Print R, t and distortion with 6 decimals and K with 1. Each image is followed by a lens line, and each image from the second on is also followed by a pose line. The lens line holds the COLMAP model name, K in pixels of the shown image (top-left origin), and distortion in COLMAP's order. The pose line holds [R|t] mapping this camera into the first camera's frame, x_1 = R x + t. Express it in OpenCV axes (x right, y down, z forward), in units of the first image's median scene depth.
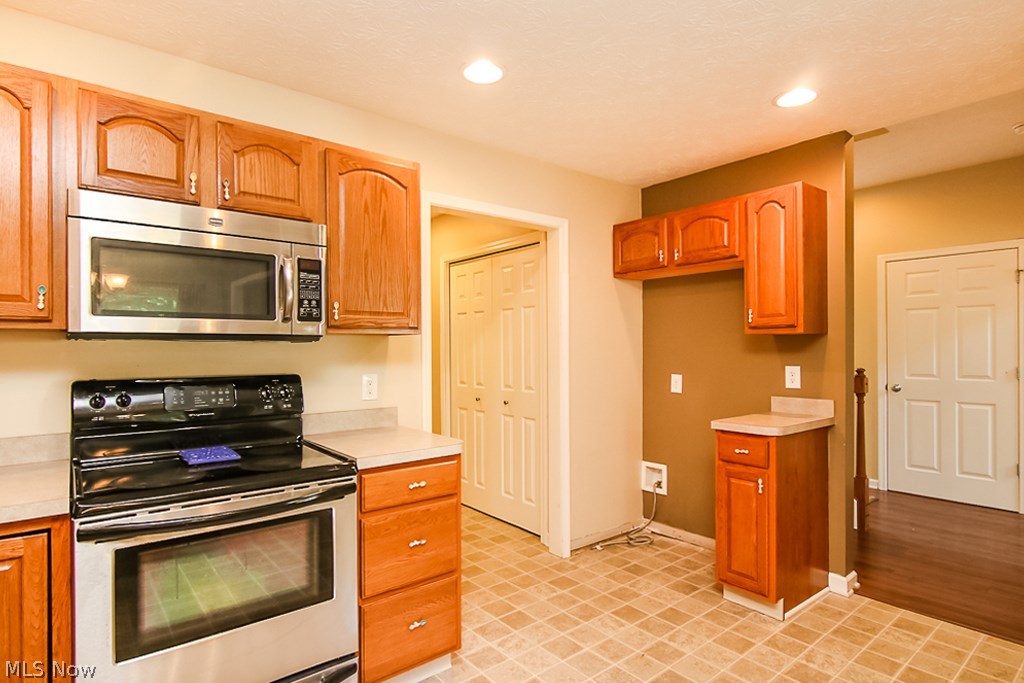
lens RADIAL K [[530.4, 0, 505.6], [0, 530.4, 351.3], [0, 0, 1]] dist [0.011323, -0.008950]
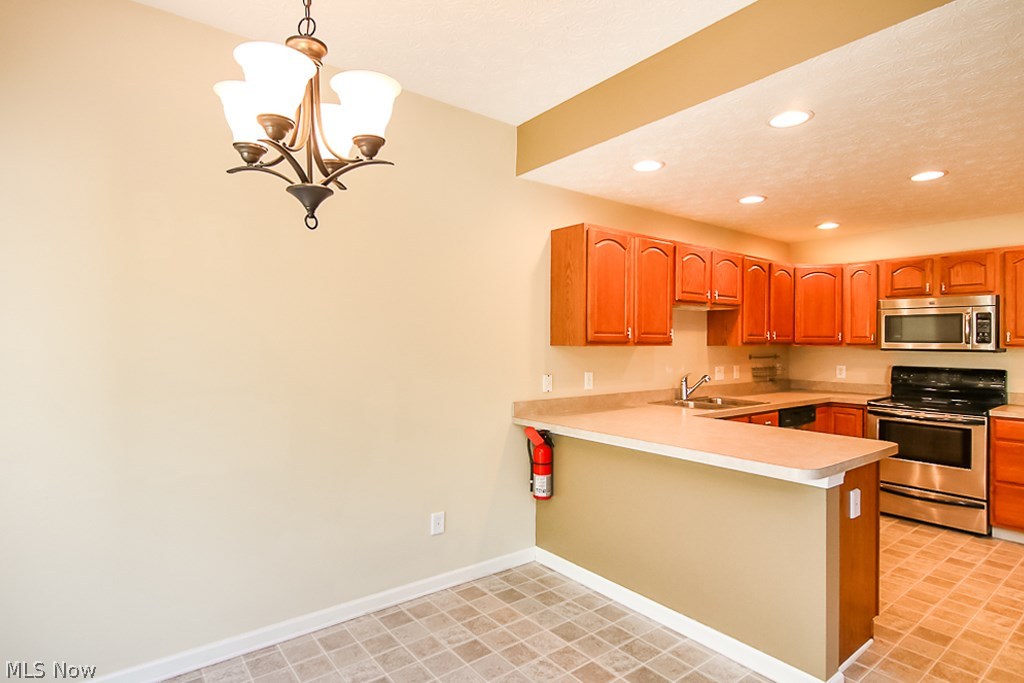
lens RADIAL K [[530.4, 0, 497.0], [0, 530.4, 336.6], [0, 0, 1]] dist [0.011323, -0.008950]
pose [[-0.035283, -0.005198, -0.999364, 1.687372], [-0.010598, 0.999932, -0.004827, -0.049587], [0.999321, 0.010421, -0.035336, -0.776660]]
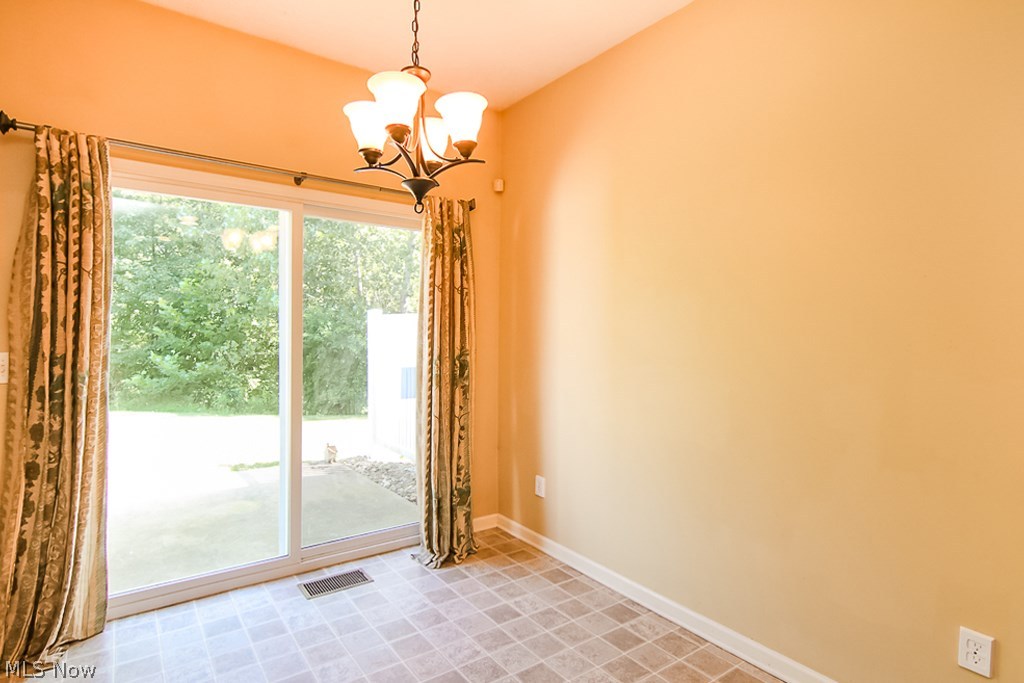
lens RADIAL K [[530.4, 0, 513.4], [0, 530.4, 340.7], [0, 0, 1]] dist [0.011323, -0.008950]
pose [[-0.998590, -0.006950, 0.052624, 0.849031], [-0.005938, 0.999795, 0.019371, -0.001910], [-0.052748, 0.019031, -0.998427, -0.199634]]
